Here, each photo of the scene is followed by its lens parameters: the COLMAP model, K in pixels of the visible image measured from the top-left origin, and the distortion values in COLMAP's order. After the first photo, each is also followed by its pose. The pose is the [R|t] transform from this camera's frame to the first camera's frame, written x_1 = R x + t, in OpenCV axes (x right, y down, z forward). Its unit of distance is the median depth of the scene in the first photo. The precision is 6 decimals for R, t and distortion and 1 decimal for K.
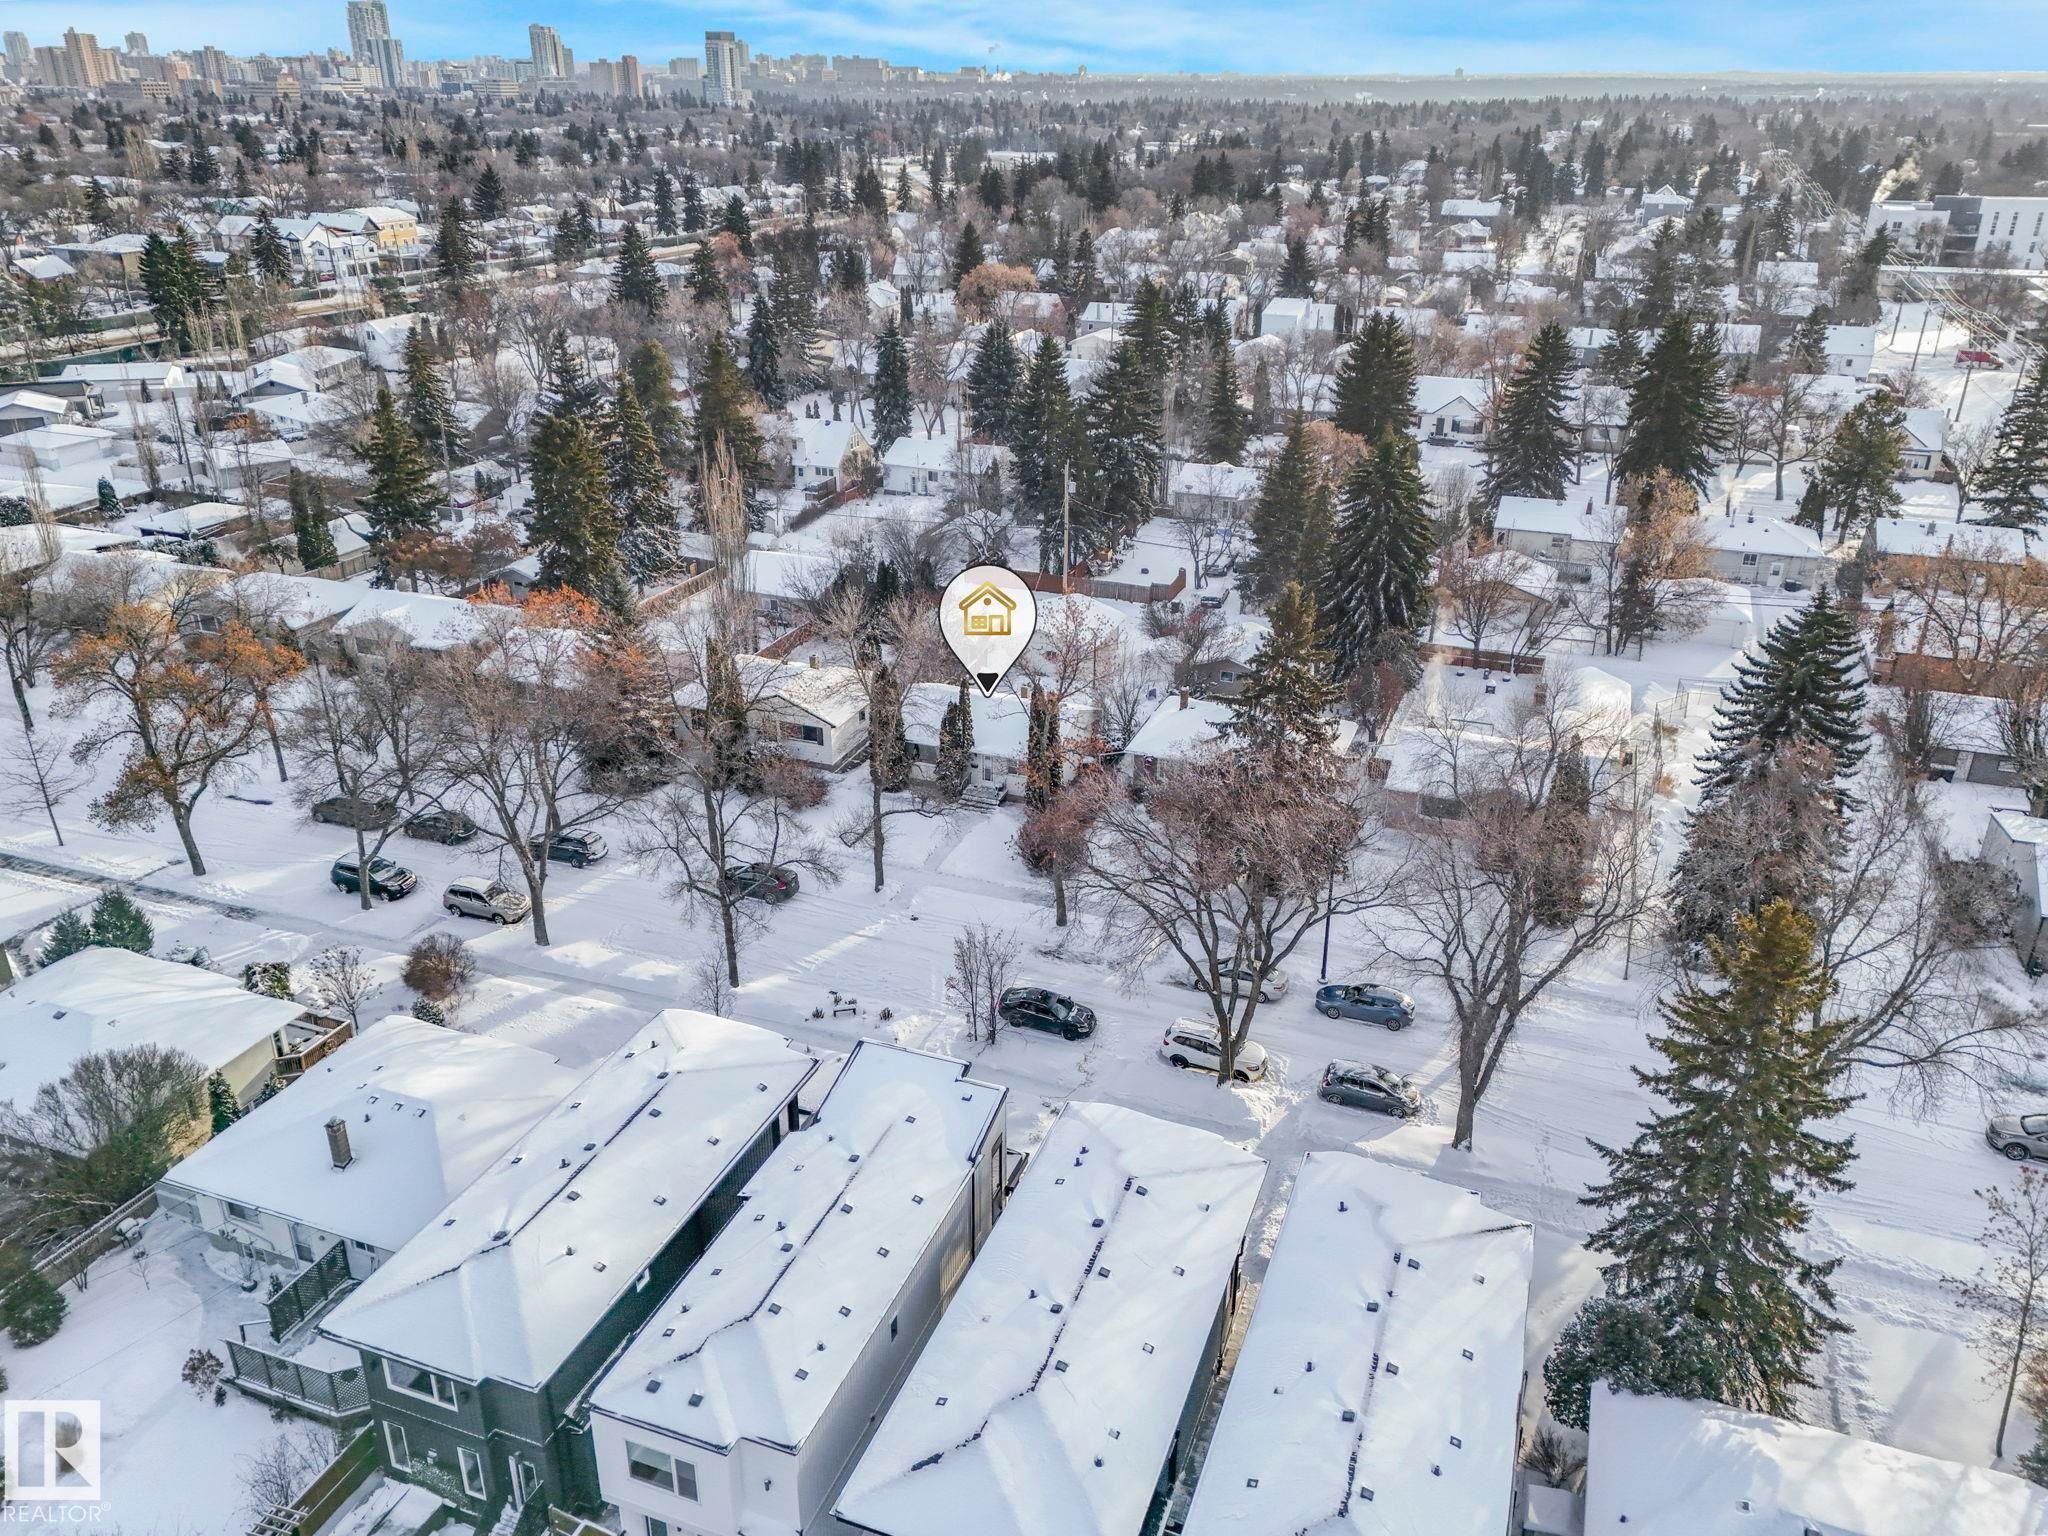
lens RADIAL K [[1549.0, 0, 1021.9], [0, 1549.0, 680.8], [0, 0, 1]] dist [0.046470, -0.002505]
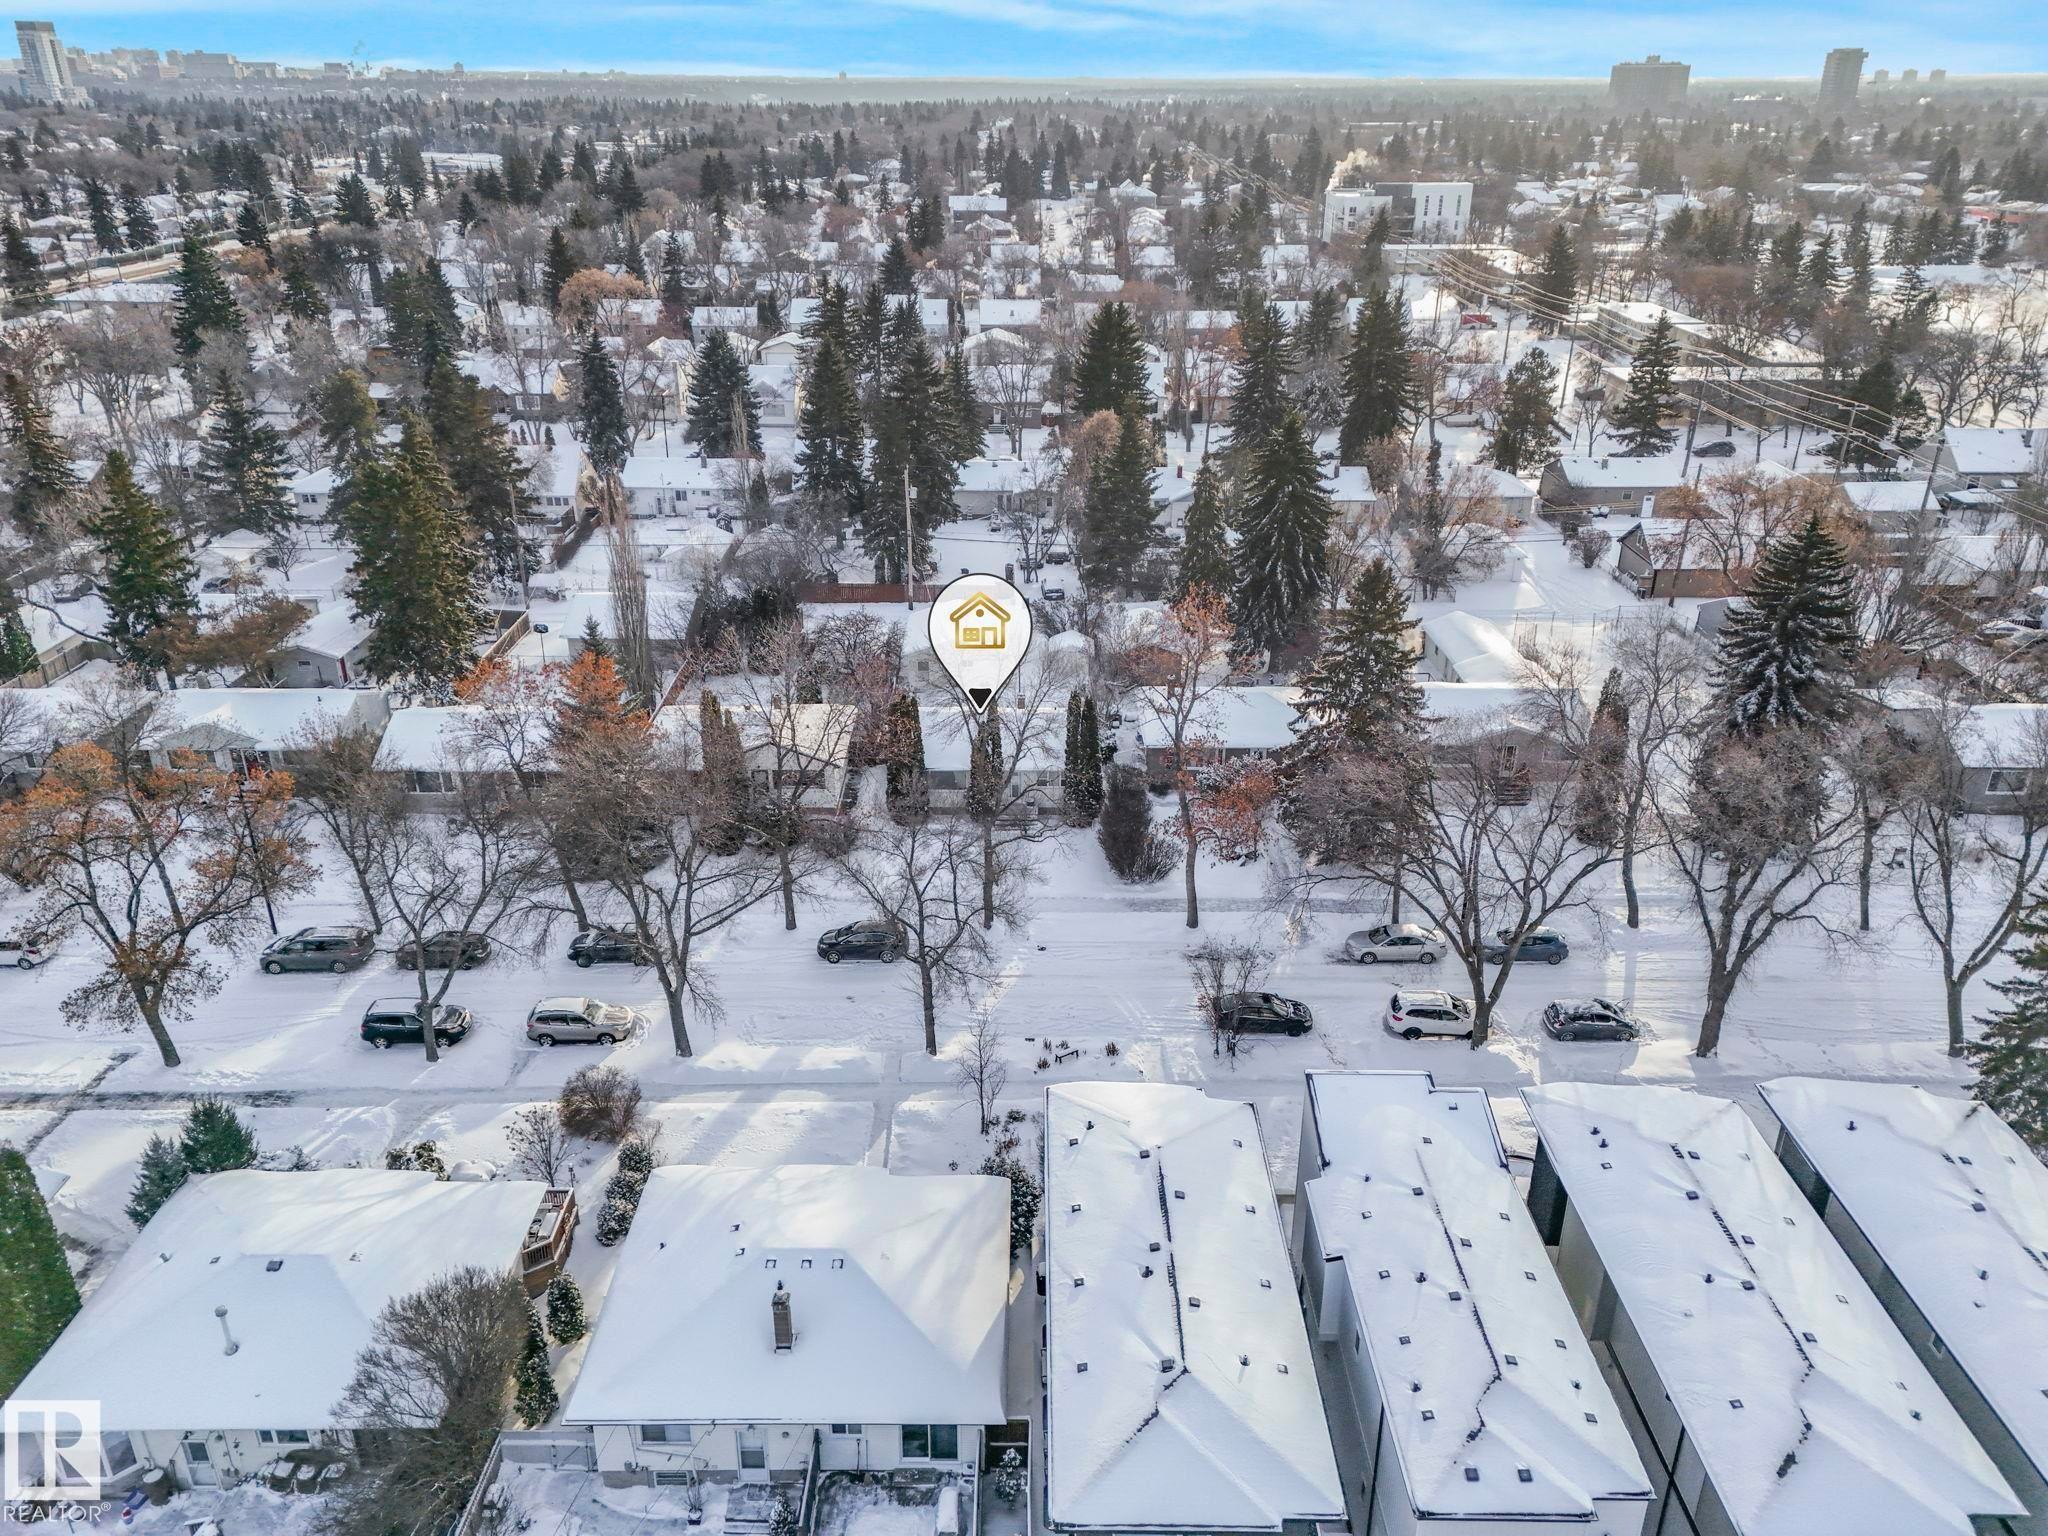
lens RADIAL K [[1521.5, 0, 1022.7], [0, 1521.5, 676.5], [0, 0, 1]] dist [0.036259, -0.006345]
pose [[0.934429, -0.130828, 0.331249, -0.362650], [0.129697, 0.991223, 0.025622, -0.038932], [-0.331694, 0.019020, 0.943195, 0.107891]]
